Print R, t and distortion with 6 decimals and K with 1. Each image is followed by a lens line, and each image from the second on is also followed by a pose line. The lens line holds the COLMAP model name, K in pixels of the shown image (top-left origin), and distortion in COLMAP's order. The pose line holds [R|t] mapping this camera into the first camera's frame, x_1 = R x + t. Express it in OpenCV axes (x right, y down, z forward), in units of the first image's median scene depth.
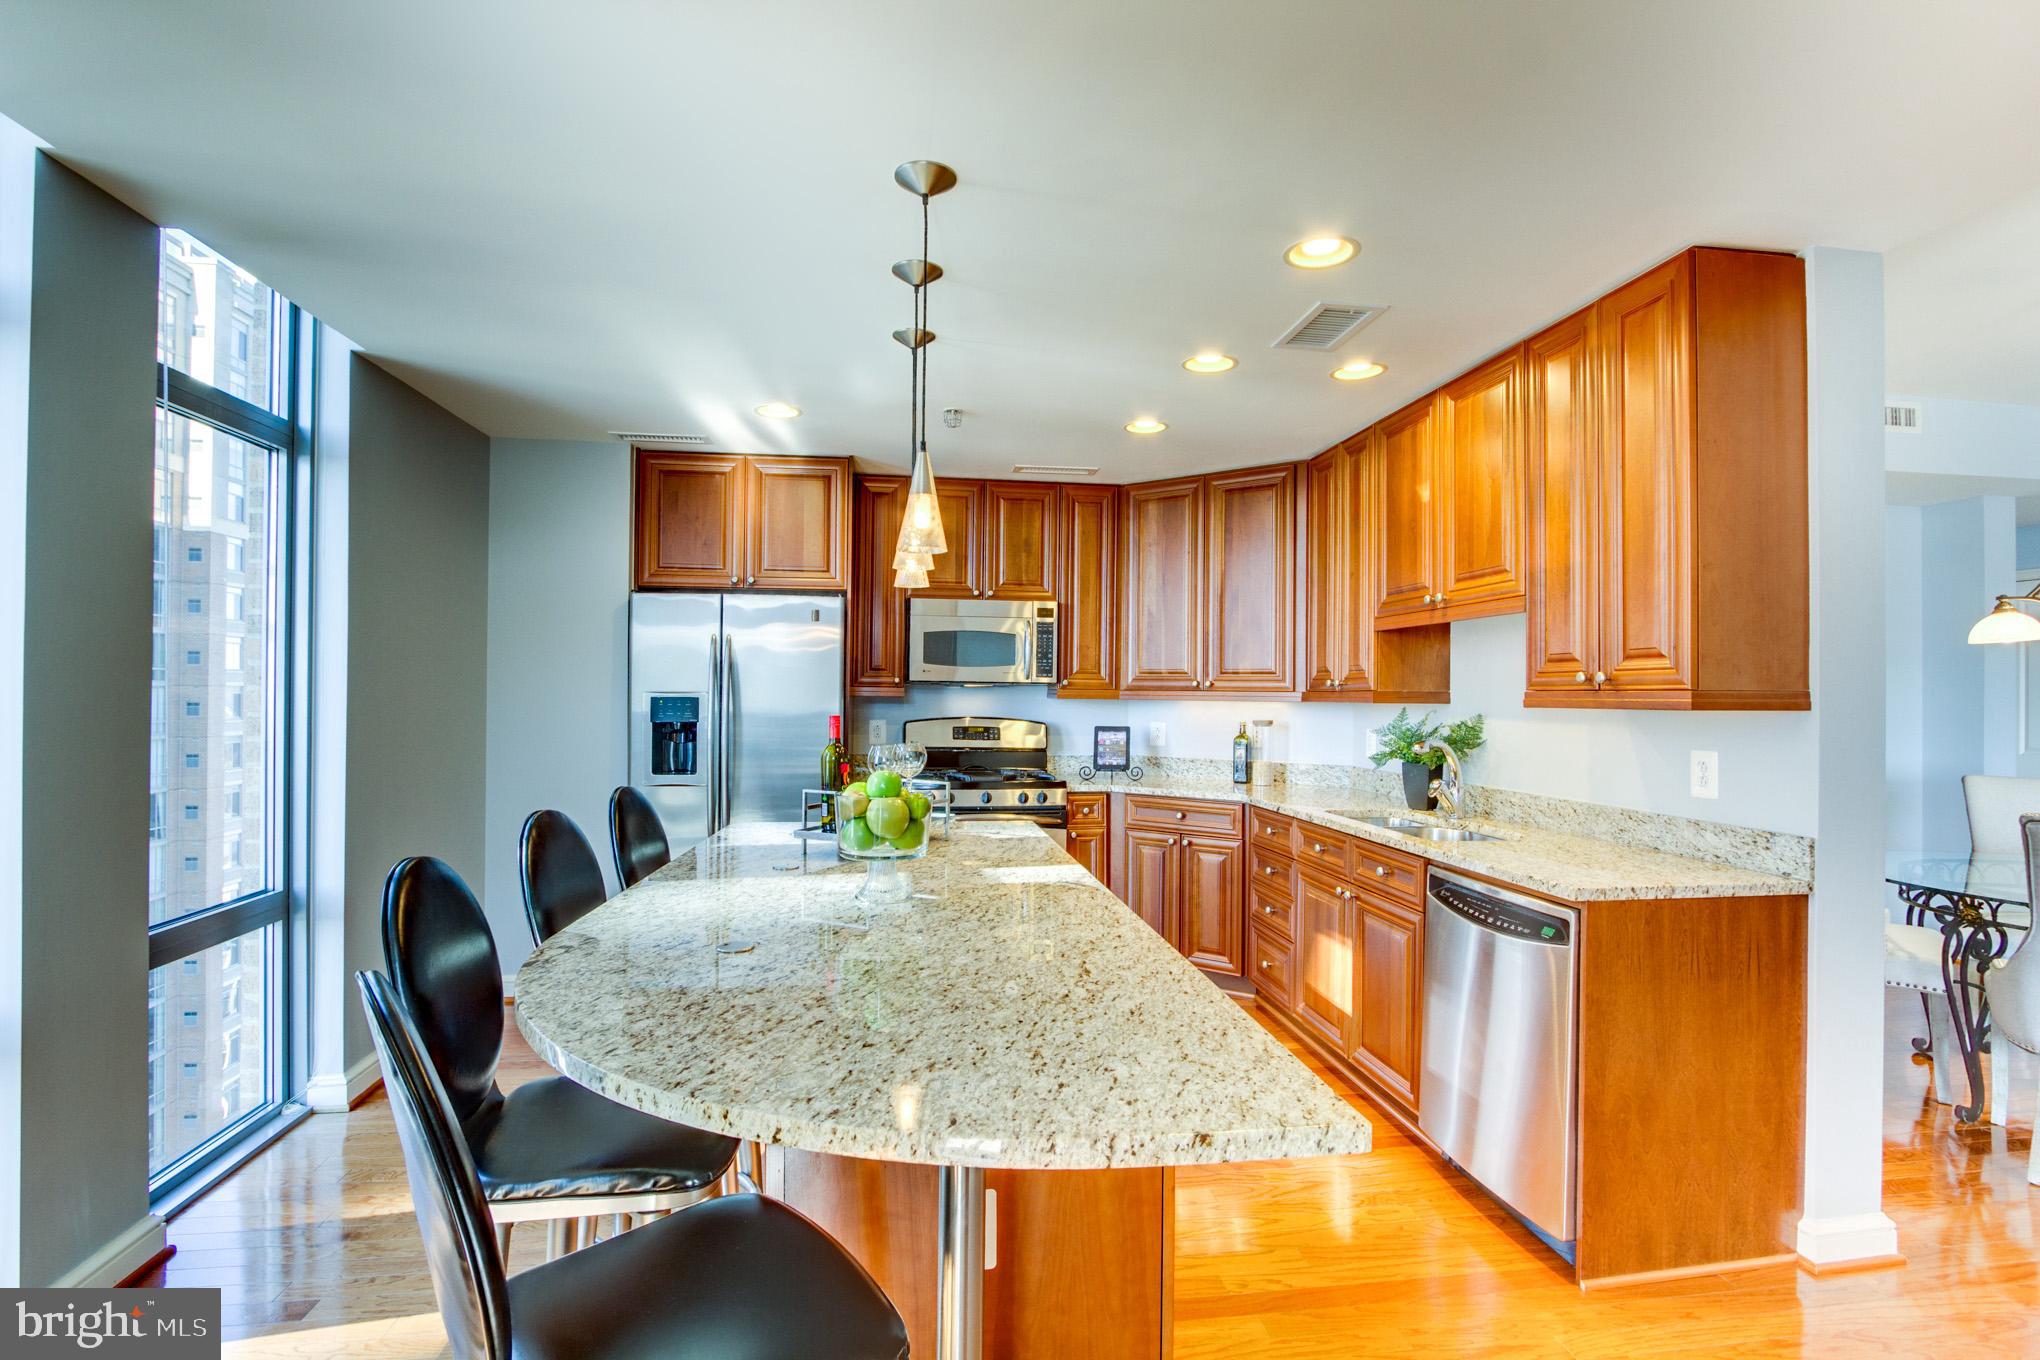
lens RADIAL K [[967.7, 0, 1016.7], [0, 967.7, 688.6], [0, 0, 1]] dist [-0.017706, 0.003307]
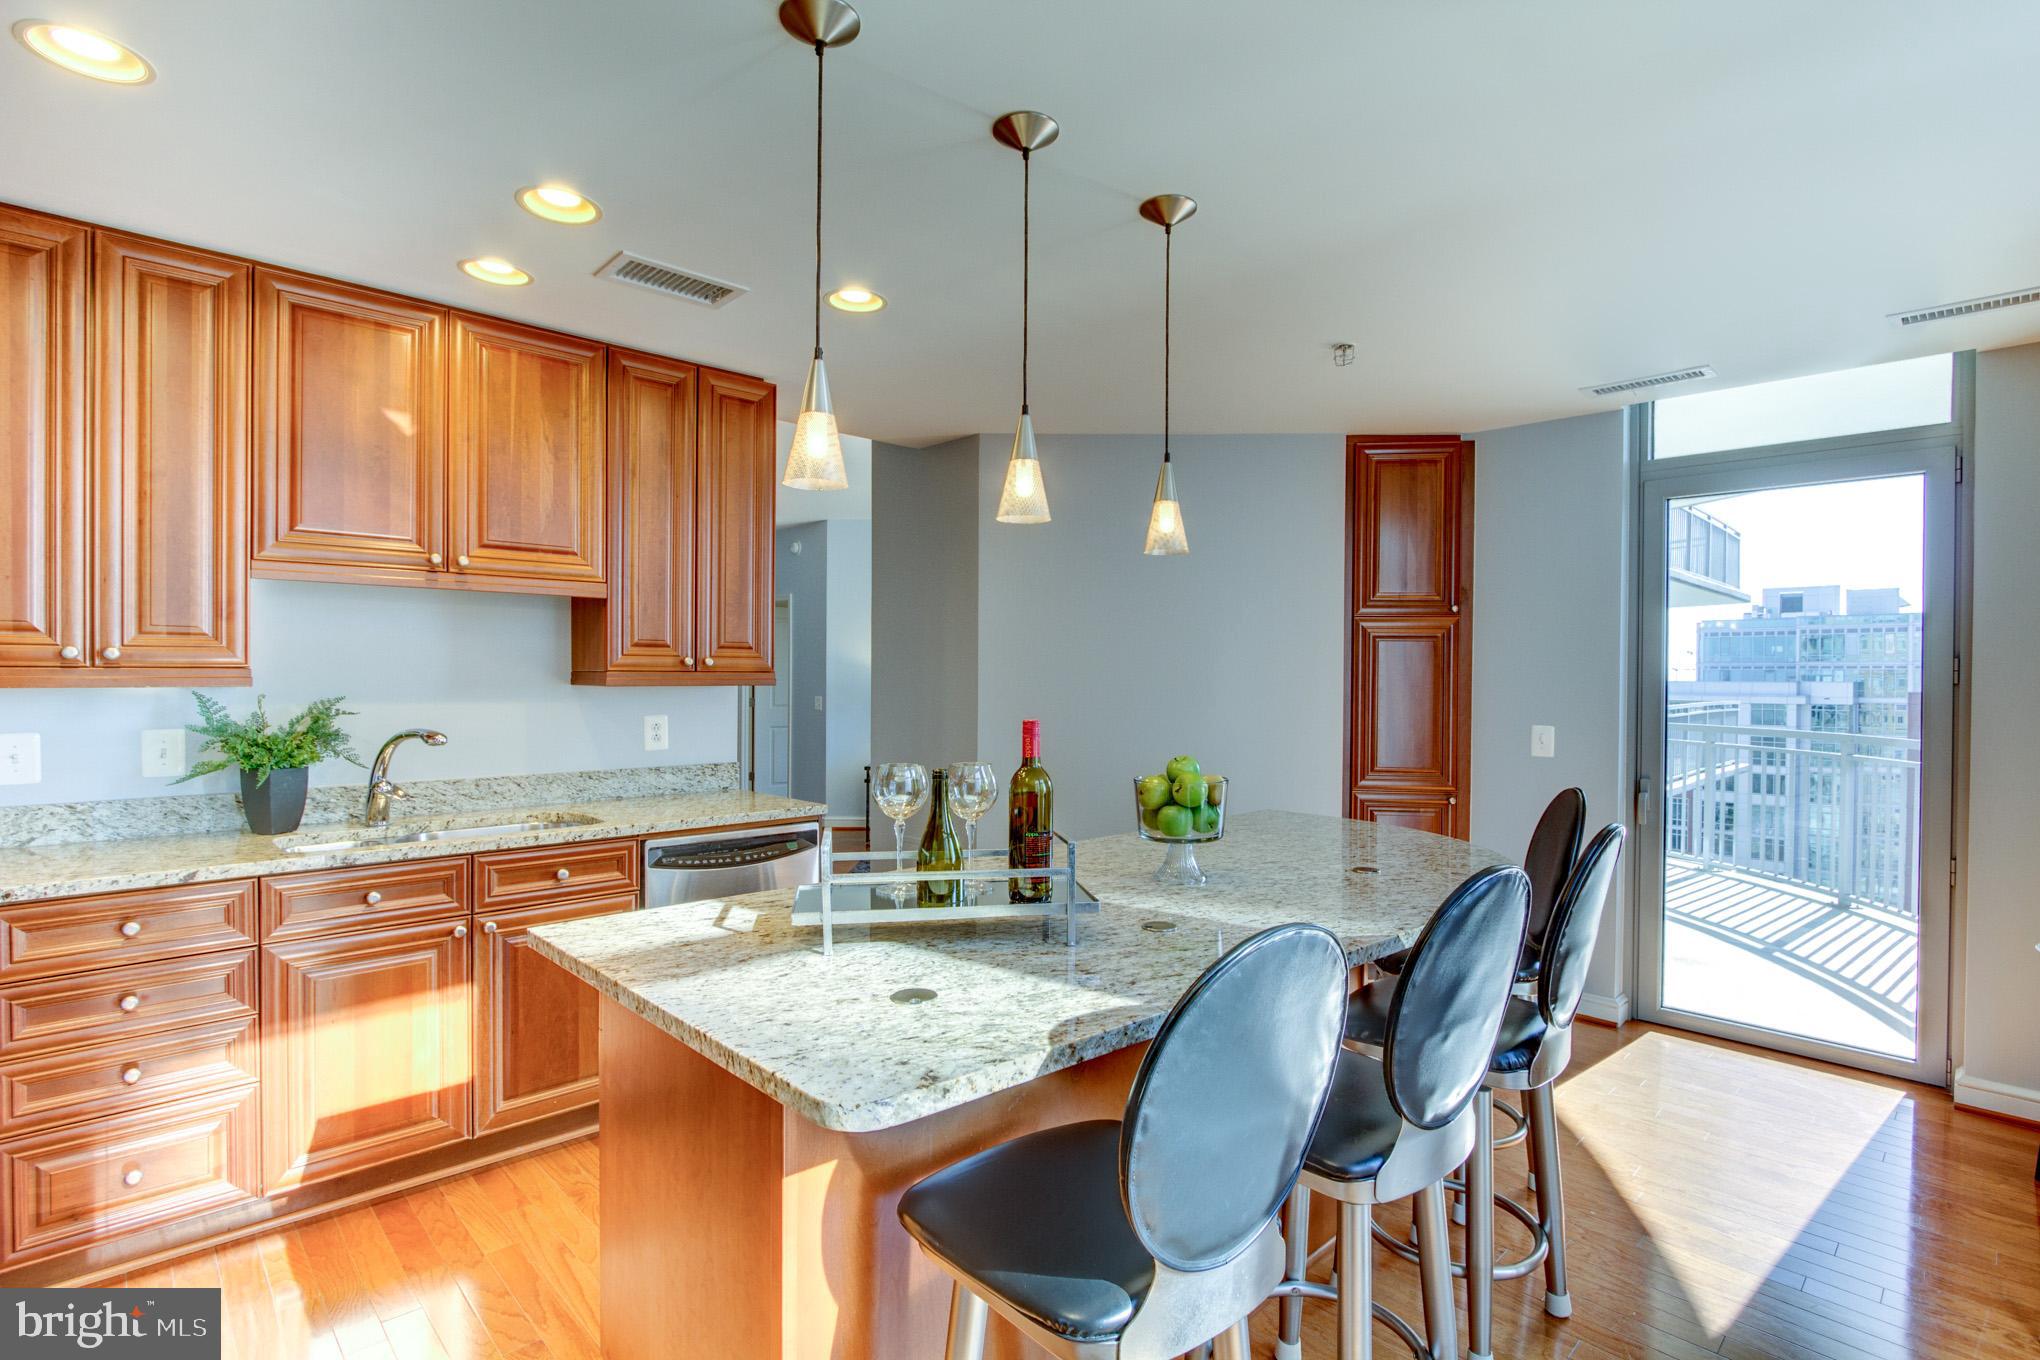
lens RADIAL K [[967.7, 0, 1050.1], [0, 967.7, 679.8], [0, 0, 1]] dist [-0.017706, 0.003307]
pose [[-0.604313, -0.015133, 0.796603, -0.509912], [-0.014458, 0.999863, 0.008027, -0.003052], [-0.796616, -0.006666, -0.604449, 1.001153]]
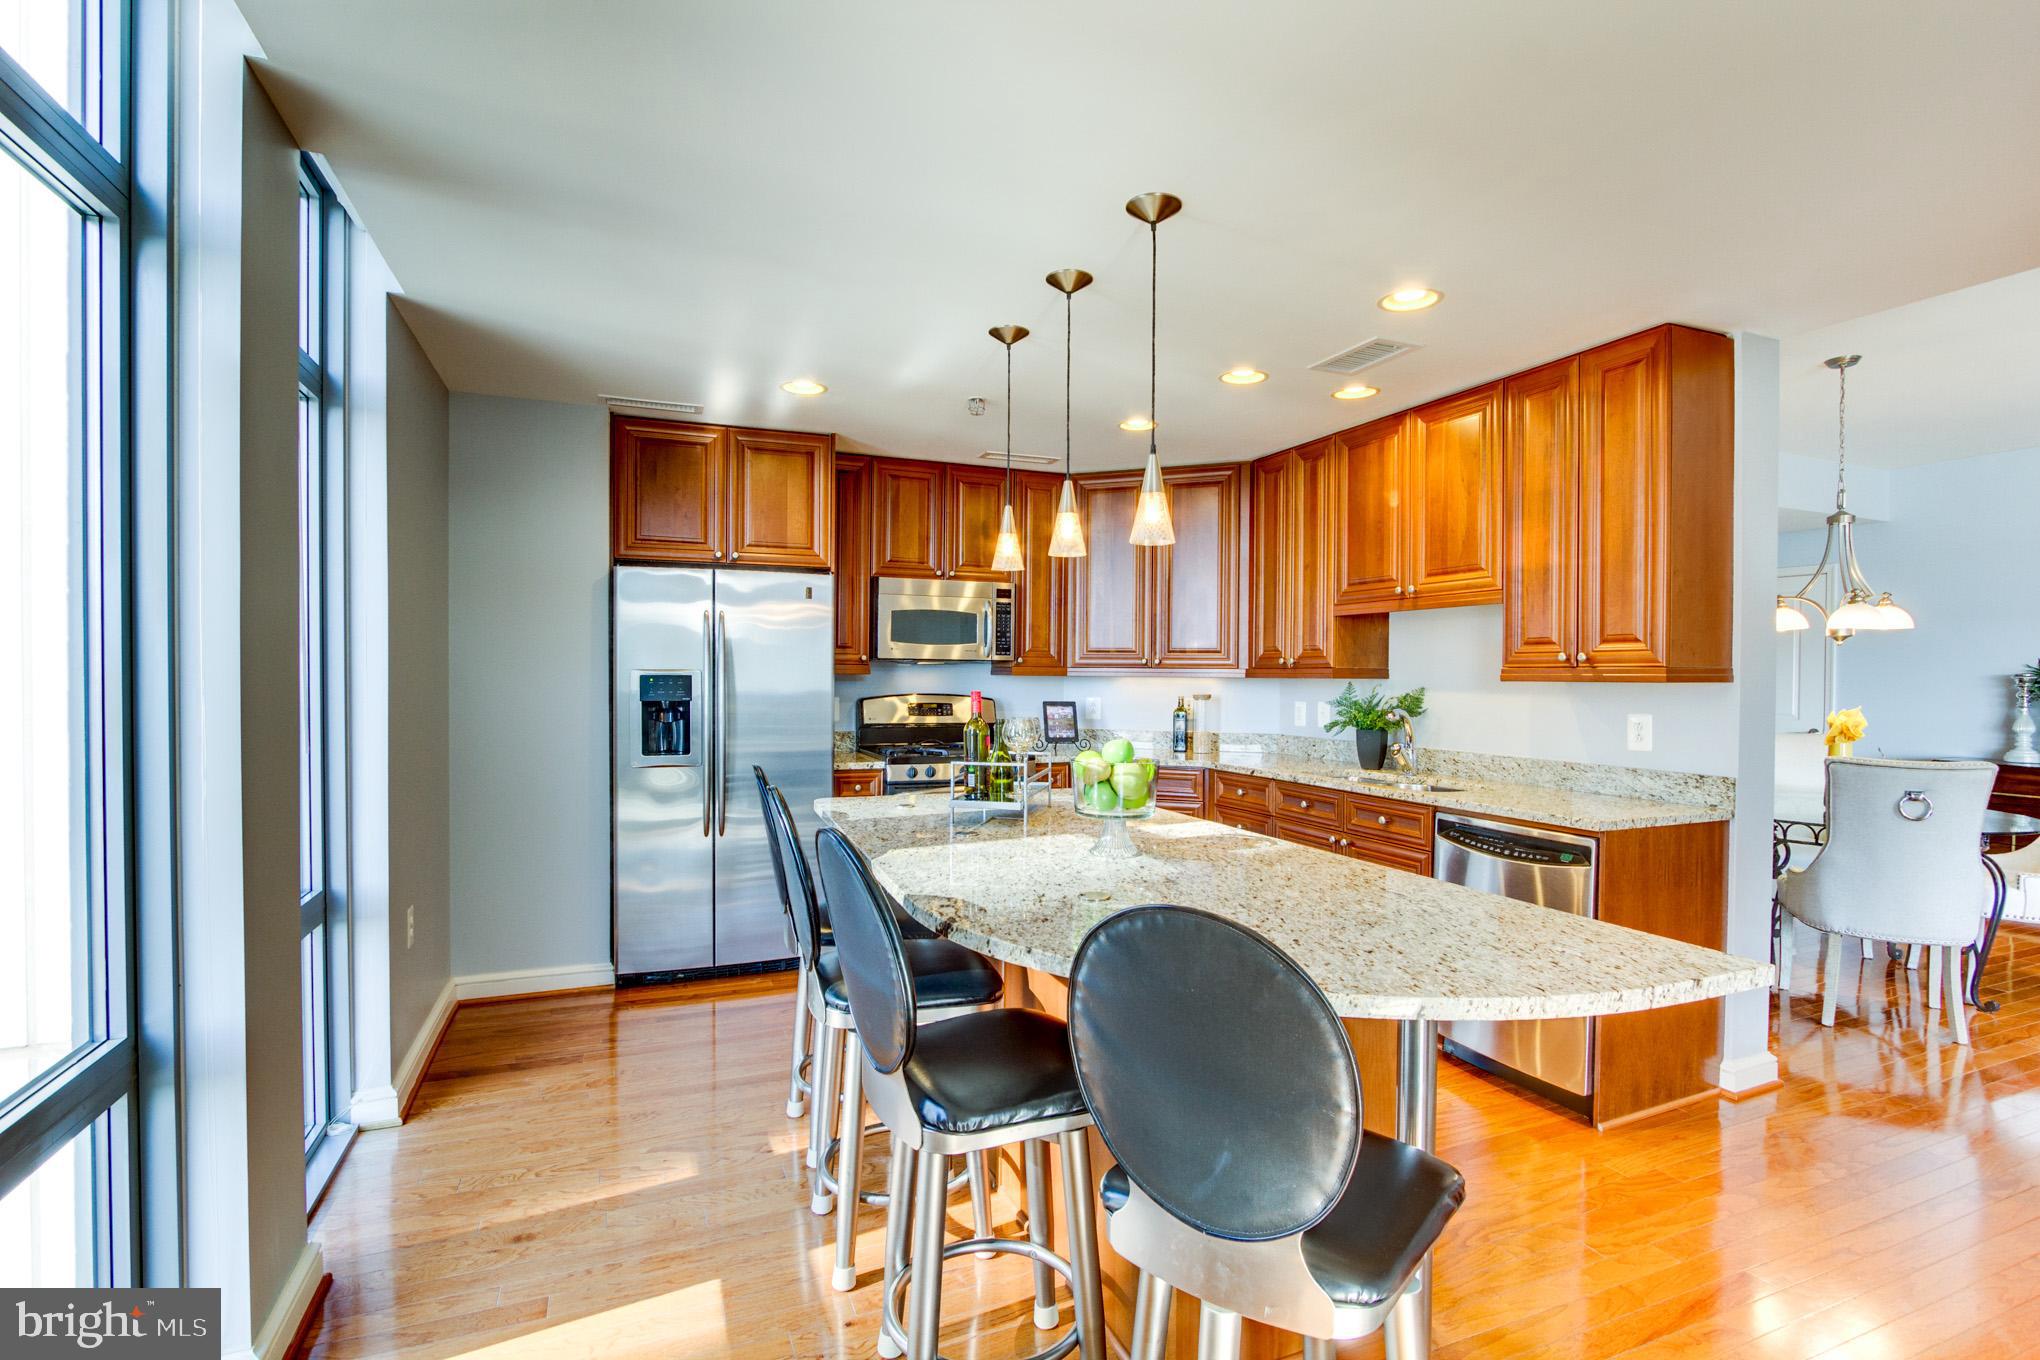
lens RADIAL K [[967.7, 0, 1012.2], [0, 967.7, 688.4], [0, 0, 1]] dist [-0.017706, 0.003307]
pose [[0.968568, -0.006201, 0.248673, -0.303545], [0.000684, 0.999752, 0.022267, 0.000870], [-0.248749, -0.021397, 0.968331, -0.027013]]
